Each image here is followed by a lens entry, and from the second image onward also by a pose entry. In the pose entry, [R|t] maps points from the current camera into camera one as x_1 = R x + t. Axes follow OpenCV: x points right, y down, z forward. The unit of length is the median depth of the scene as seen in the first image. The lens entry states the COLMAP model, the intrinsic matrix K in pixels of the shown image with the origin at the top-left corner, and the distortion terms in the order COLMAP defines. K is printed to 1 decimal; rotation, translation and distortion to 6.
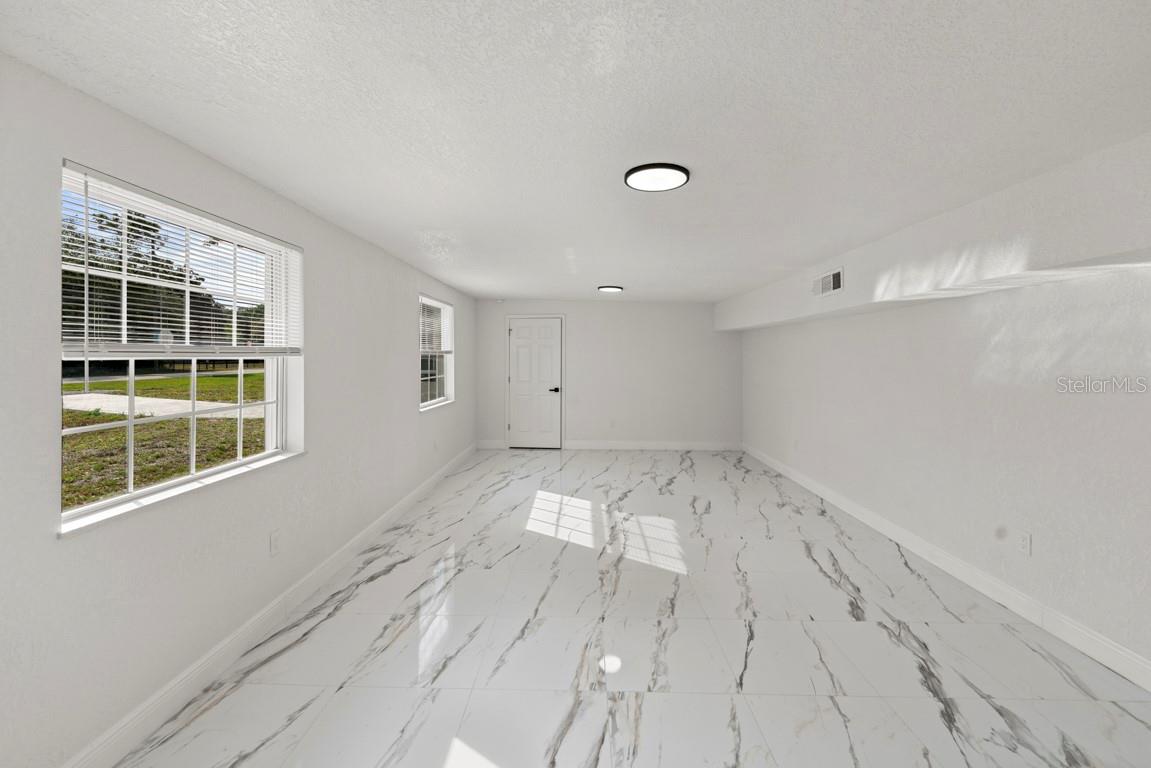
lens RADIAL K [[465.5, 0, 572.2], [0, 465.5, 364.8], [0, 0, 1]] dist [0.001026, -0.000210]
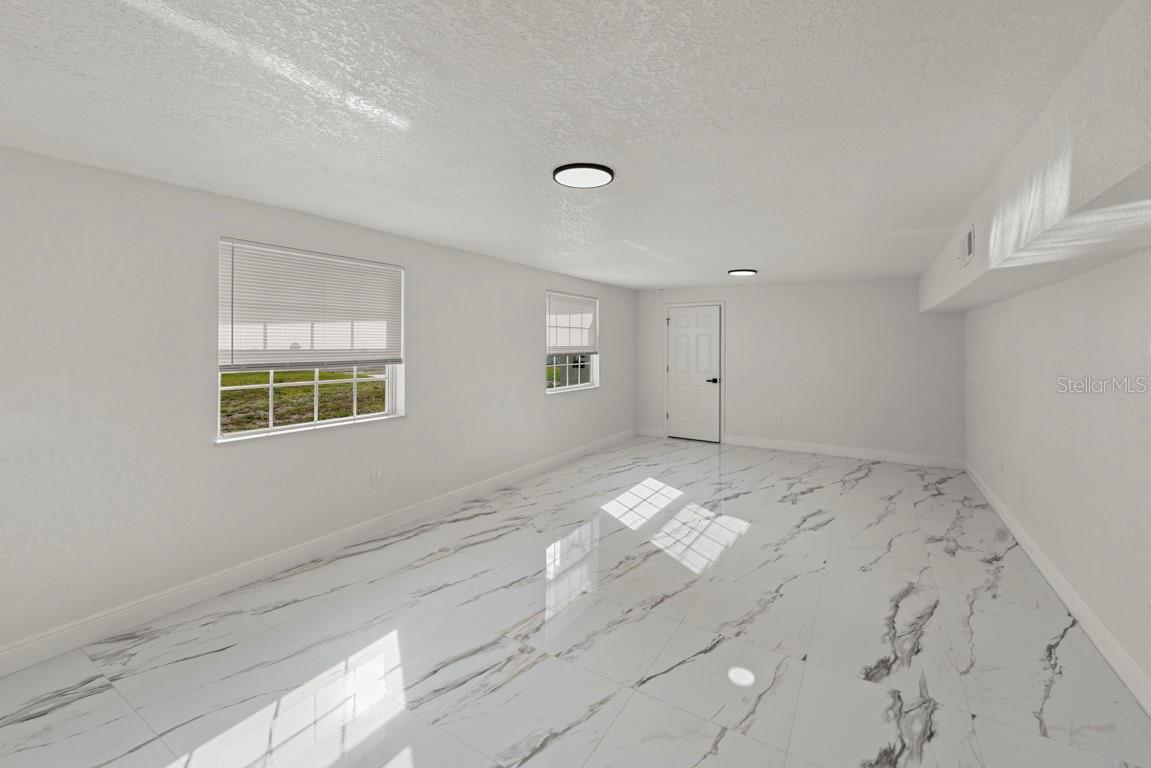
lens RADIAL K [[468.9, 0, 572.4], [0, 468.9, 348.8], [0, 0, 1]] dist [-0.000100, -0.000146]
pose [[0.866669, 0.002481, -0.498877, 0.453955], [-0.007869, 0.999931, -0.008697, -0.001870], [0.498821, 0.011463, 0.866629, 0.041553]]
